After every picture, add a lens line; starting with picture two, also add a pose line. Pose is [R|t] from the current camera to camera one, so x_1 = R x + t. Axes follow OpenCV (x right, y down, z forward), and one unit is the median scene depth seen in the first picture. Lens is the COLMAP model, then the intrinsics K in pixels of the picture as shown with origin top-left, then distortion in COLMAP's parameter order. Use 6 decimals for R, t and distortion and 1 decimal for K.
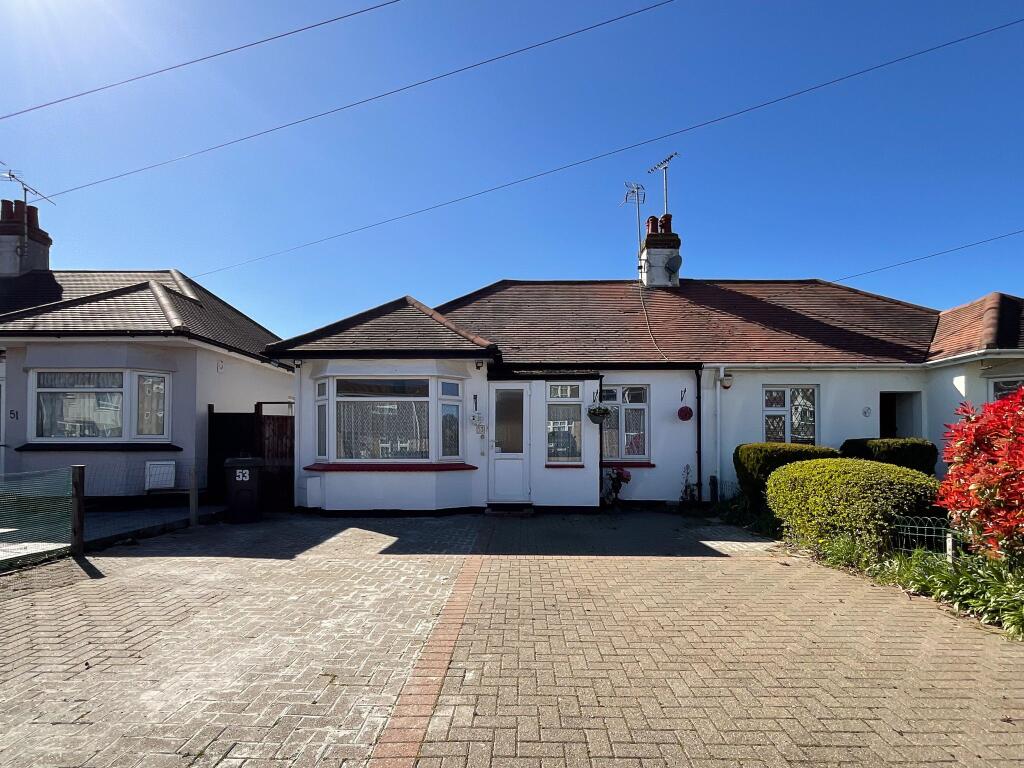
lens RADIAL K [[416.8, 0, 516.1], [0, 416.8, 384.5], [0, 0, 1]] dist [0.000559, 0.000482]
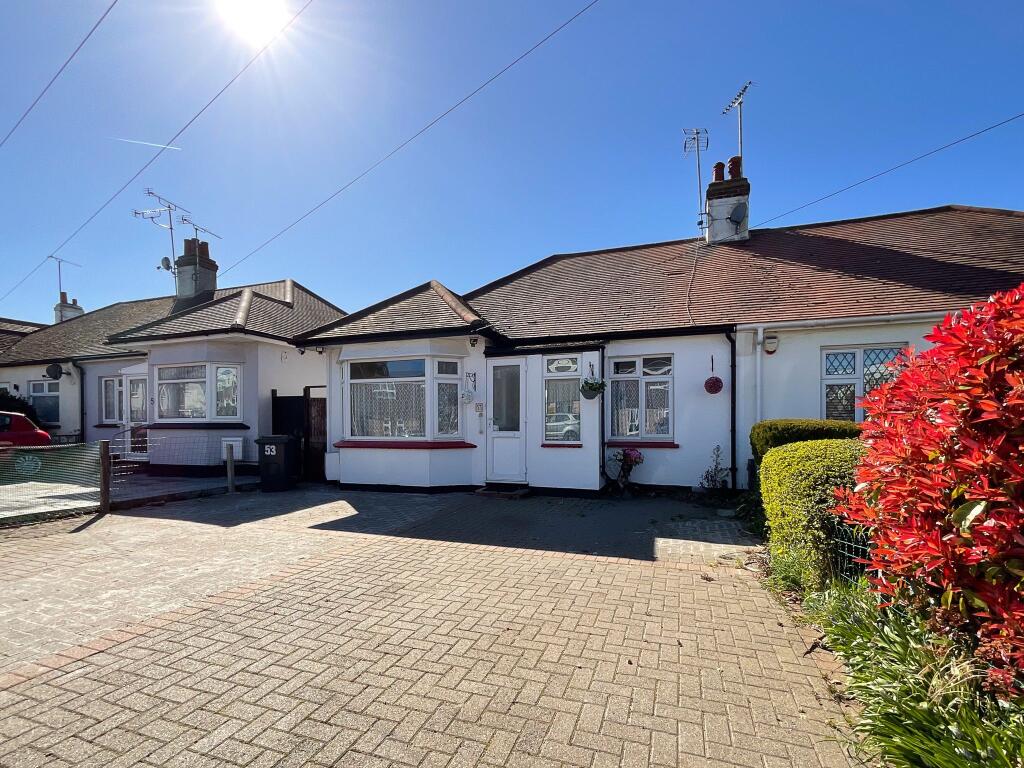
lens RADIAL K [[404.8, 0, 512.0], [0, 404.8, 374.2], [0, 0, 1]] dist [0.001857, 0.000405]
pose [[0.960621, -0.036727, -0.275423, 0.253357], [0.042661, 0.998968, 0.015583, 0.017565], [0.274566, -0.026719, 0.961197, 0.101340]]
